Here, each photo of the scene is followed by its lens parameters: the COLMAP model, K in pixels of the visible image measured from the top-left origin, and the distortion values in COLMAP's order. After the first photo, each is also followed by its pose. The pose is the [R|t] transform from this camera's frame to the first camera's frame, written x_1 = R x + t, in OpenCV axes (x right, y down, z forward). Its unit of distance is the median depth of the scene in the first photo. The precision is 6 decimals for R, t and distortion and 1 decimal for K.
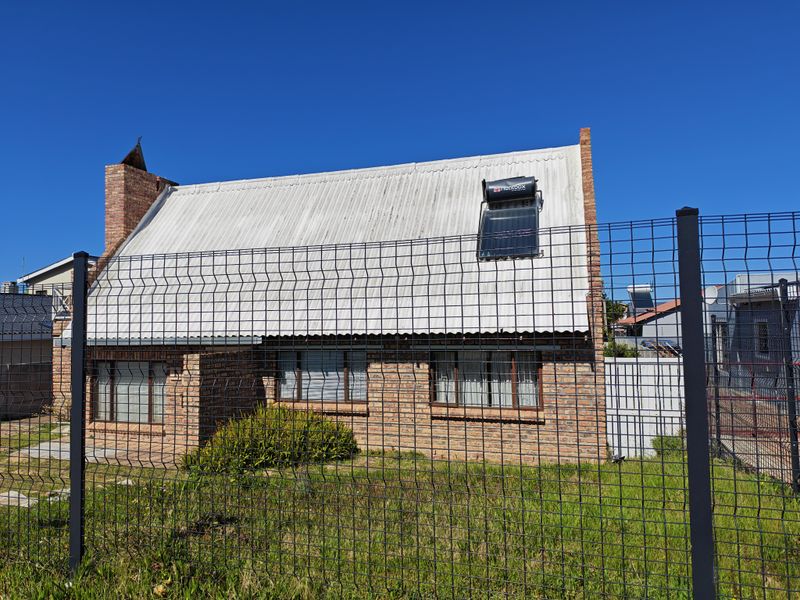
lens RADIAL K [[542.0, 0, 398.9], [0, 542.0, 301.0], [0, 0, 1]] dist [0.005414, -0.024492]
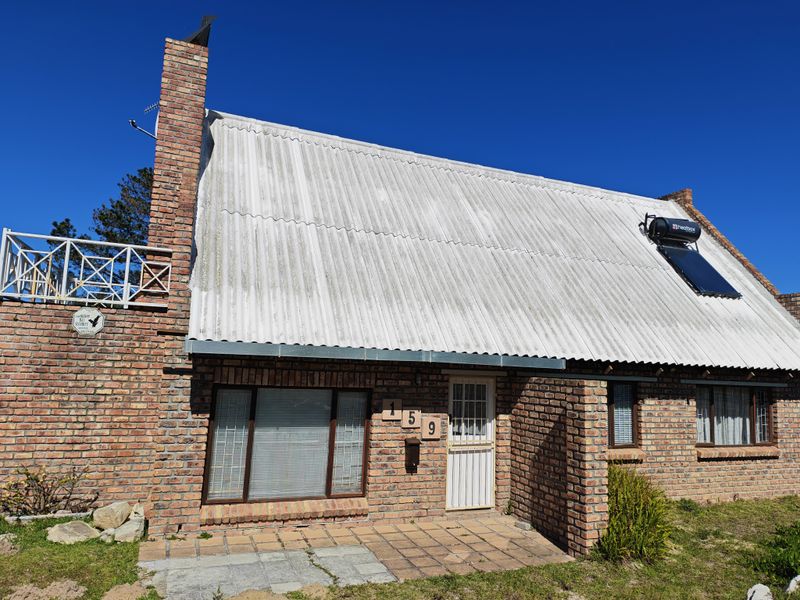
lens RADIAL K [[542.0, 0, 399.2], [0, 542.0, 300.3], [0, 0, 1]] dist [0.005414, -0.024492]
pose [[0.788266, 0.124588, 0.602590, -0.905595], [-0.084751, 0.991937, -0.094222, 0.075459], [-0.609471, 0.023202, 0.792469, 0.564914]]
